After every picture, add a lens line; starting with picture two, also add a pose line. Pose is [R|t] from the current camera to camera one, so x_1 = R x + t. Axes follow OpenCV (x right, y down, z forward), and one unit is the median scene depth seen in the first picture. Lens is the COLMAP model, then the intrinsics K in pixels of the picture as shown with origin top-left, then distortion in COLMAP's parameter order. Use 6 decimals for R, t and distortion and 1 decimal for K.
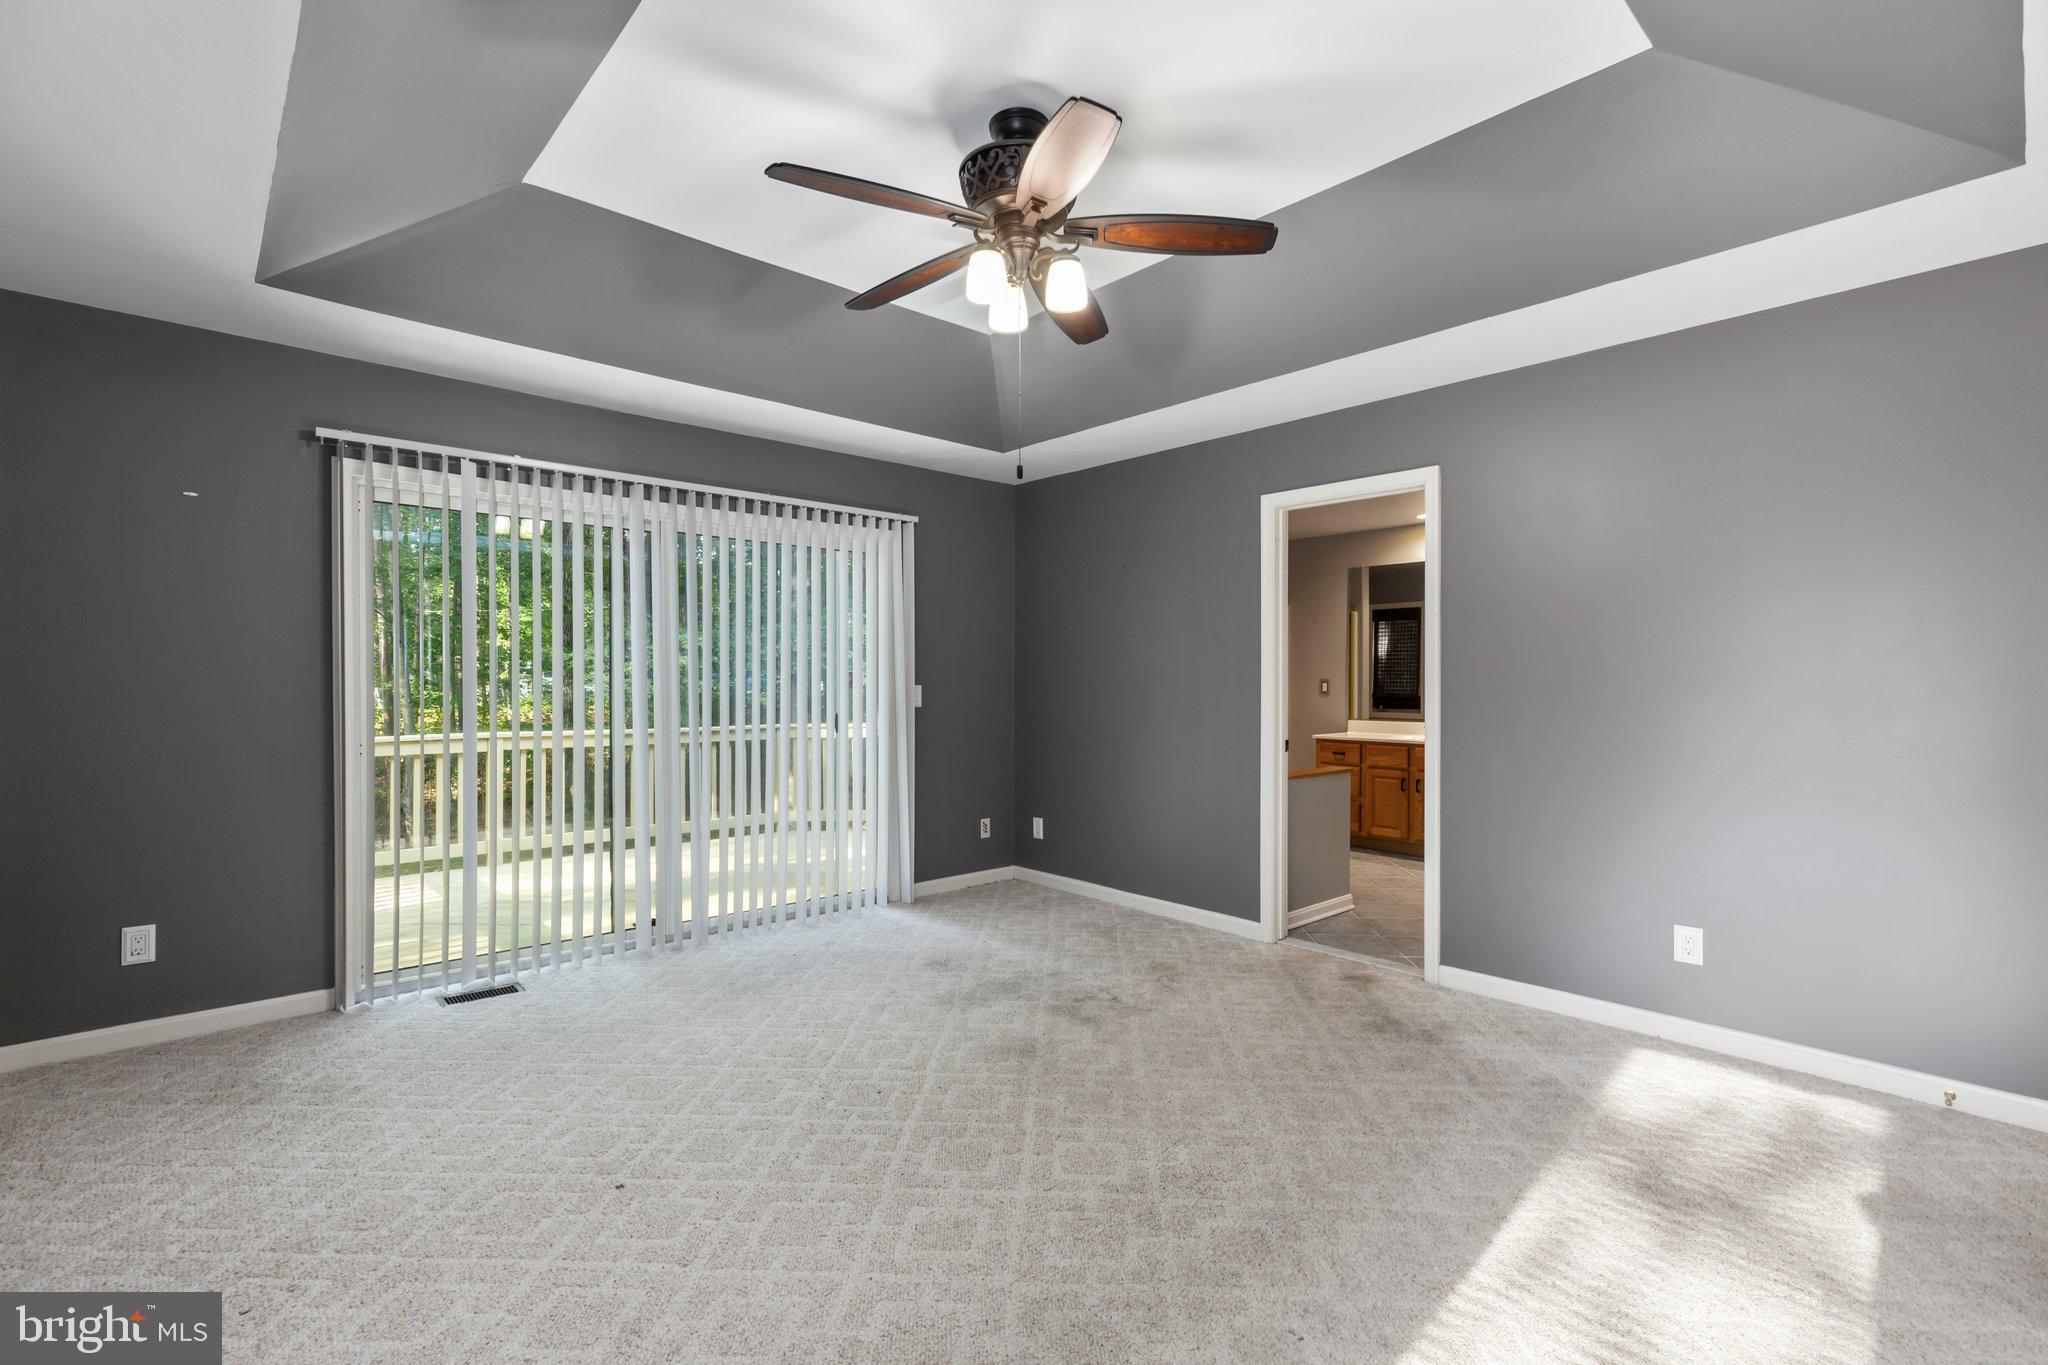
lens RADIAL K [[923.3, 0, 1020.0], [0, 923.3, 673.0], [0, 0, 1]] dist [0.005048, 0.000582]
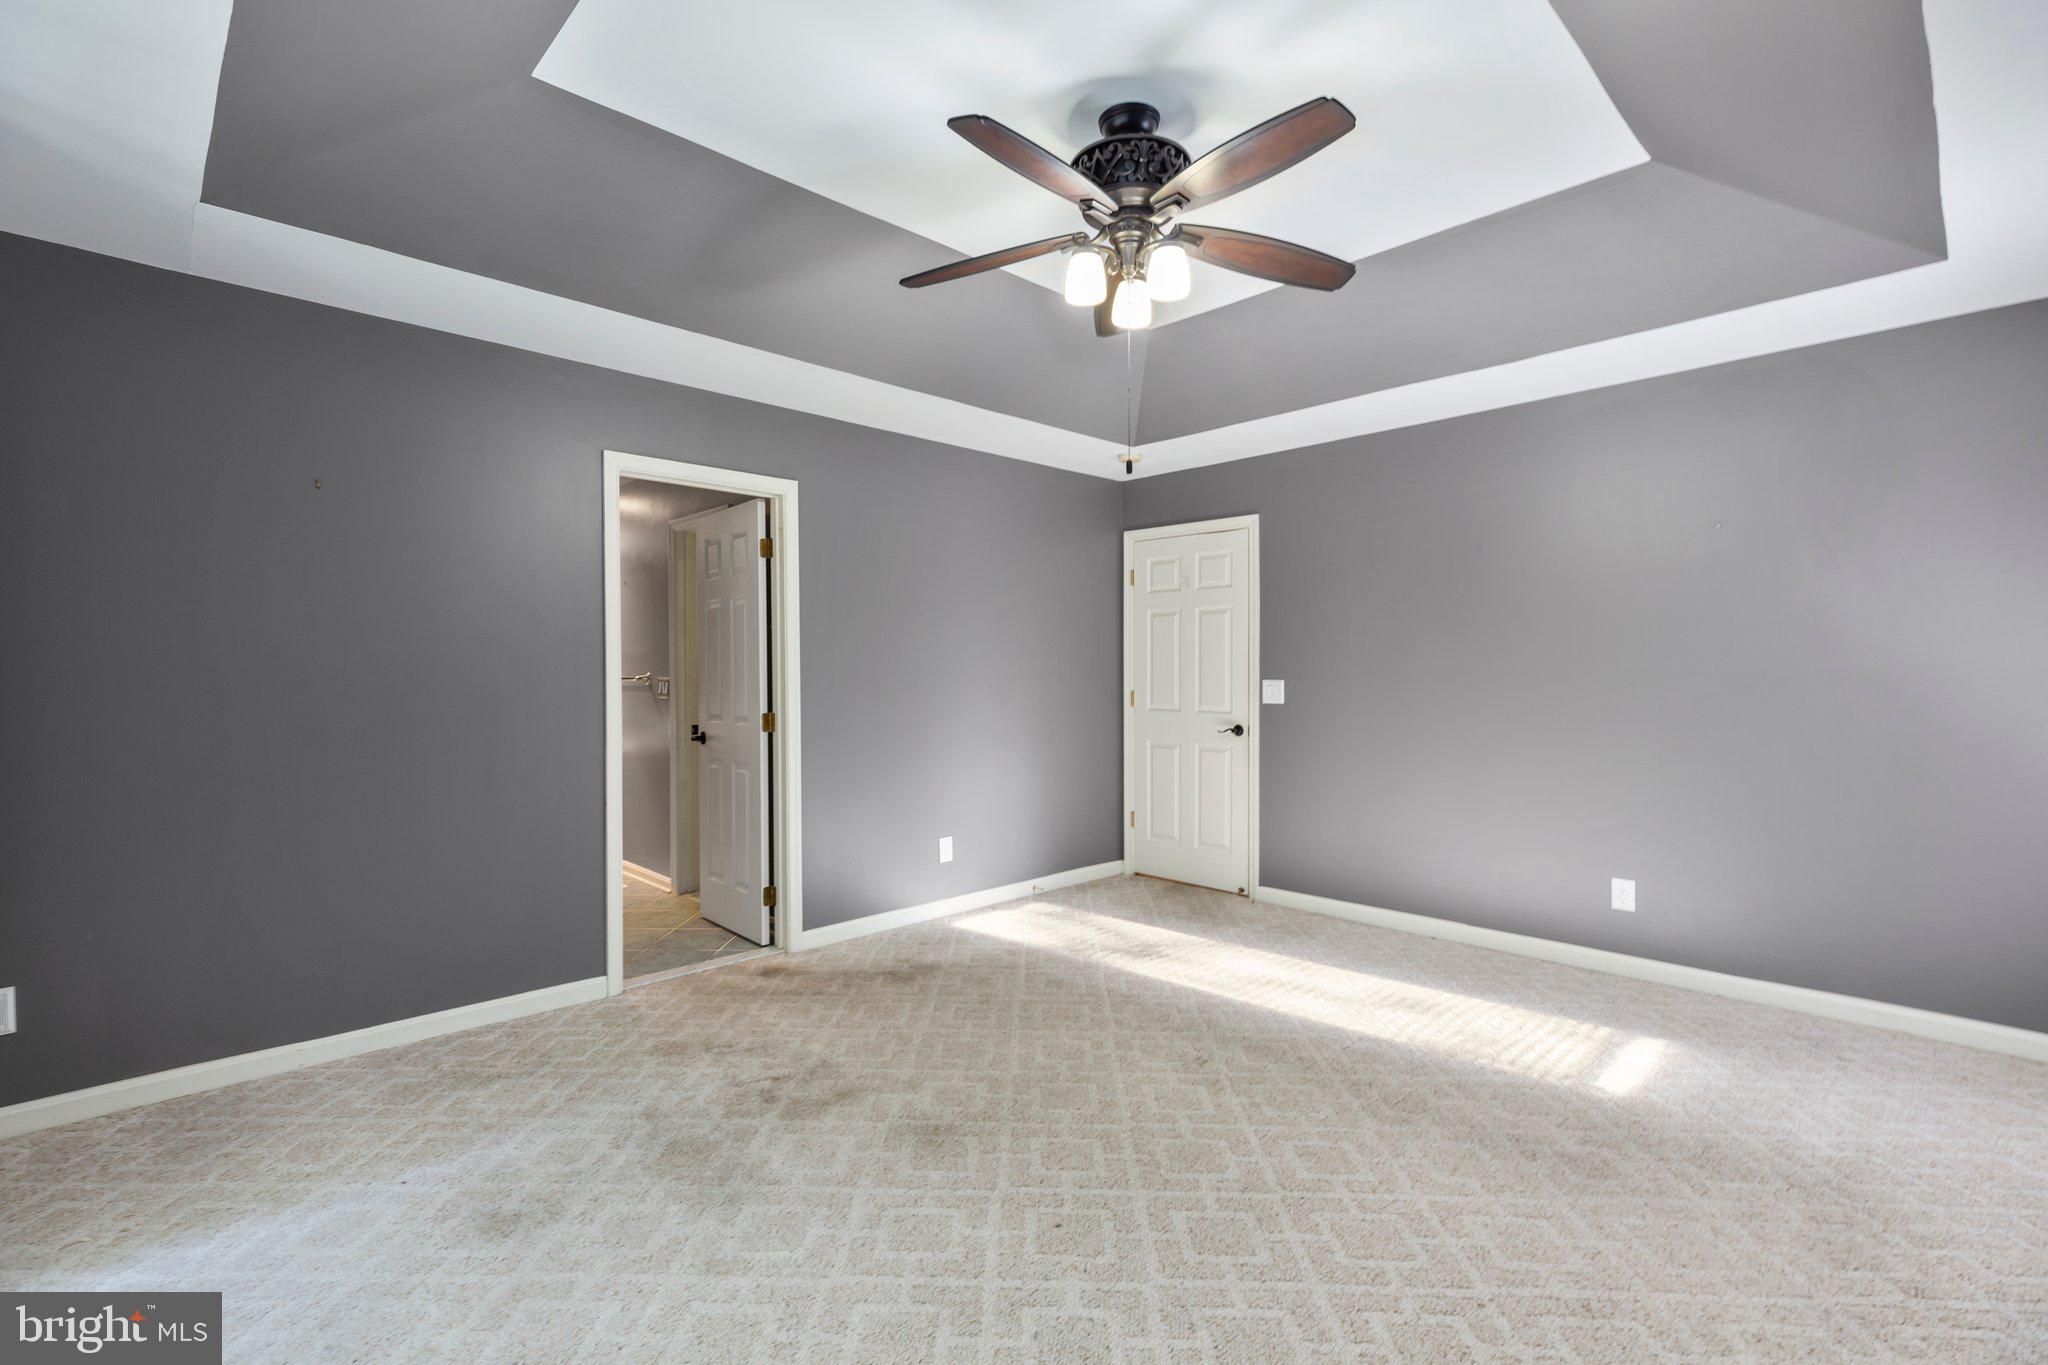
lens RADIAL K [[923.3, 0, 1020.0], [0, 923.3, 673.0], [0, 0, 1]] dist [0.005048, 0.000582]
pose [[-0.034577, -0.001074, 0.999401, -0.695212], [-0.004177, 0.999991, 0.000930, 0.001804], [-0.999393, -0.004143, -0.034581, 0.814301]]
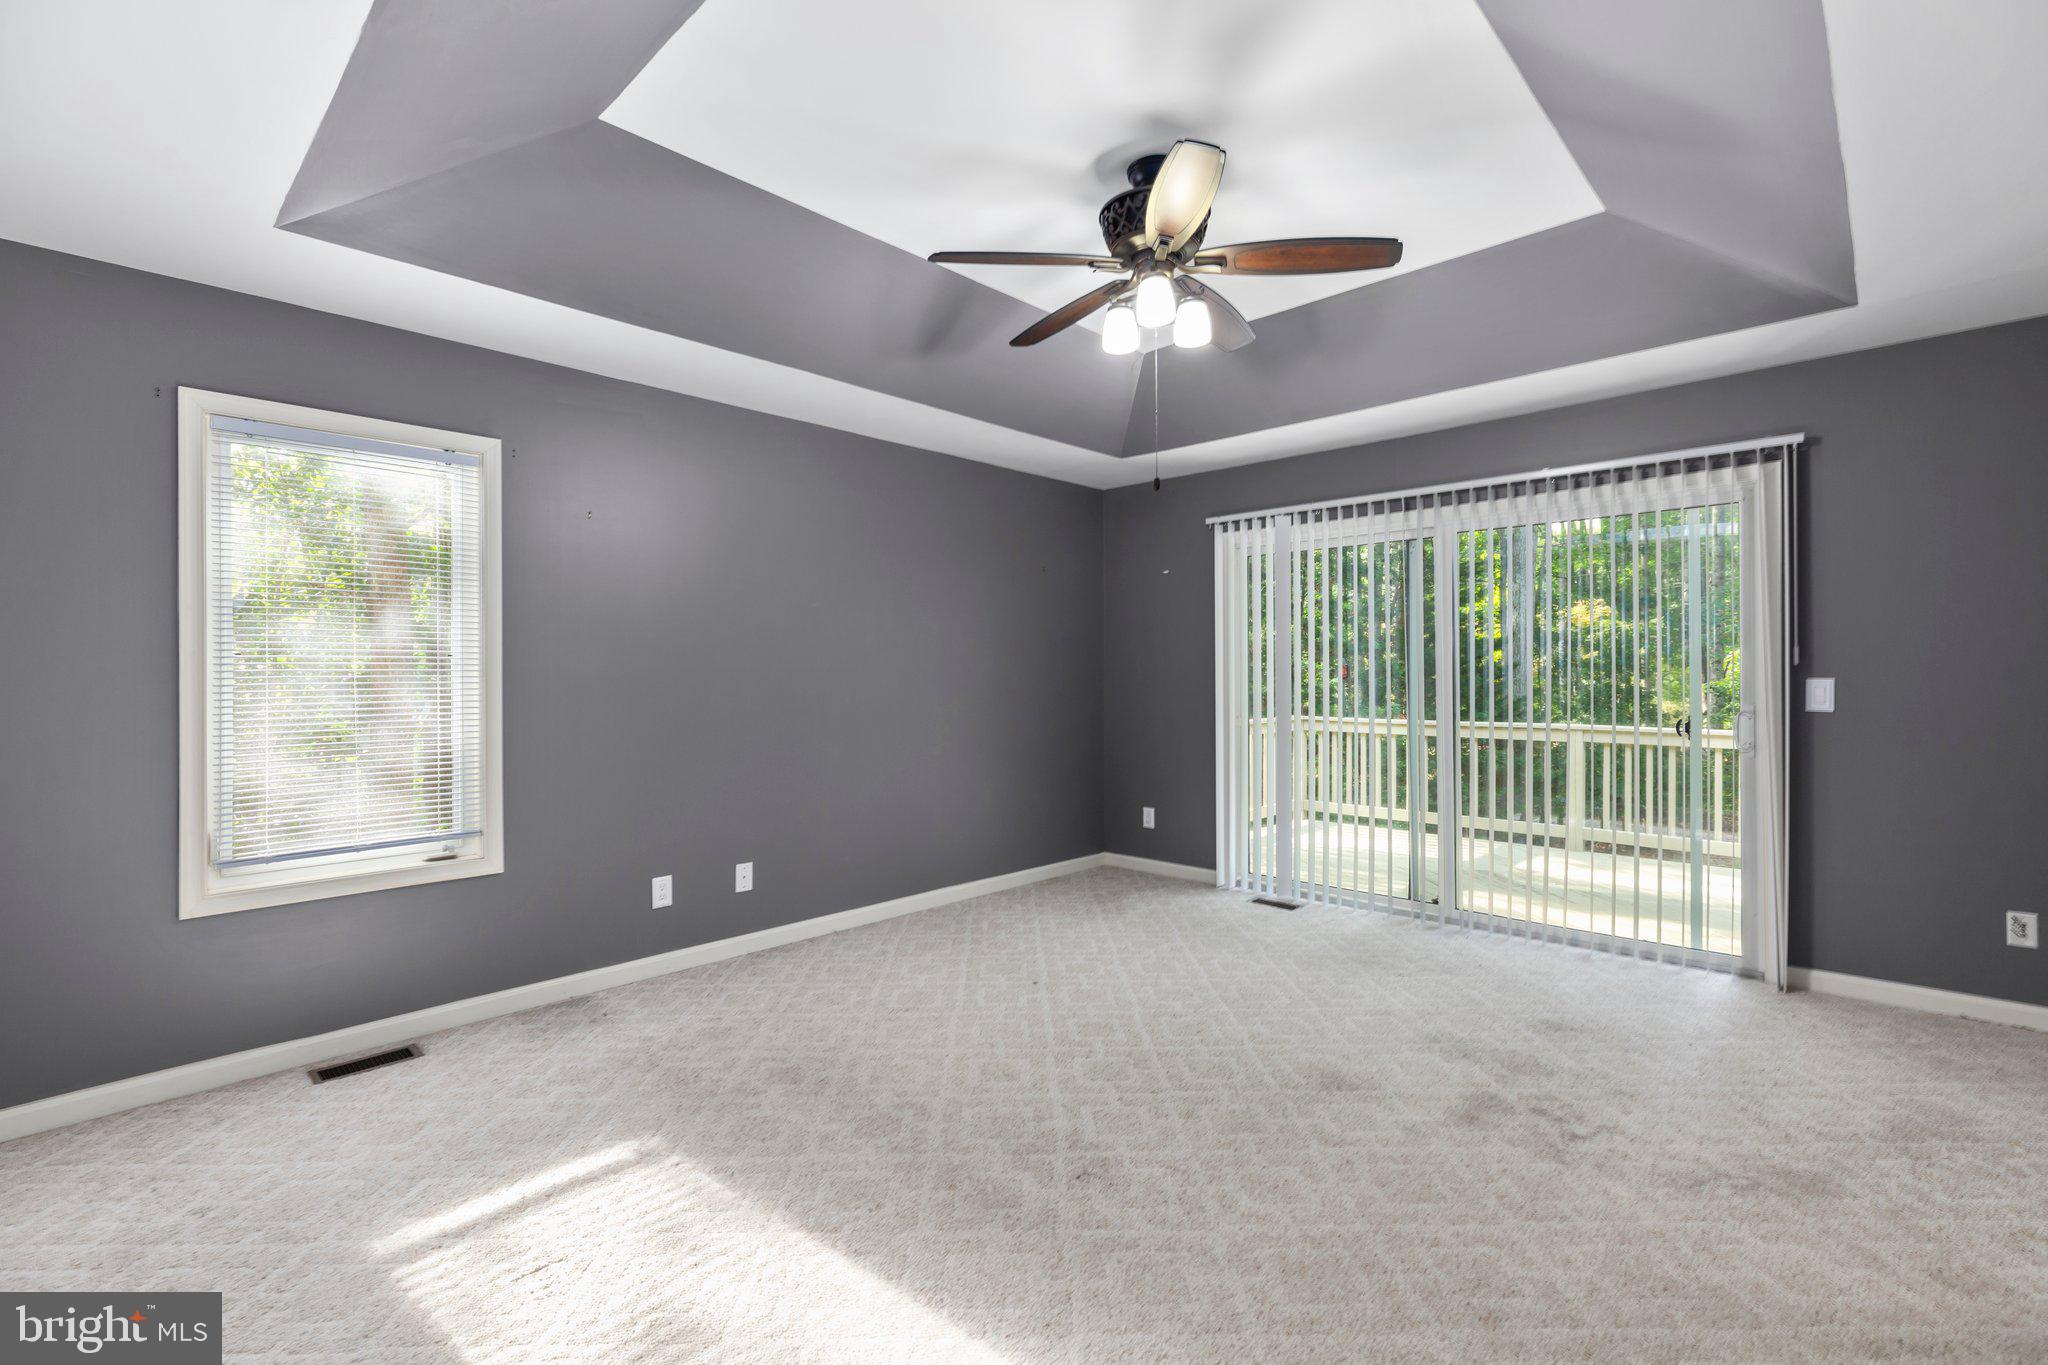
lens RADIAL K [[895.1, 0, 1029.3], [0, 895.1, 677.6], [0, 0, 1]] dist [0.001554, 0.000060]
pose [[0.084809, -0.001311, -0.996396, 0.726480], [0.012801, 0.999918, -0.000226, 0.006542], [0.996315, -0.012736, 0.084819, 0.538191]]
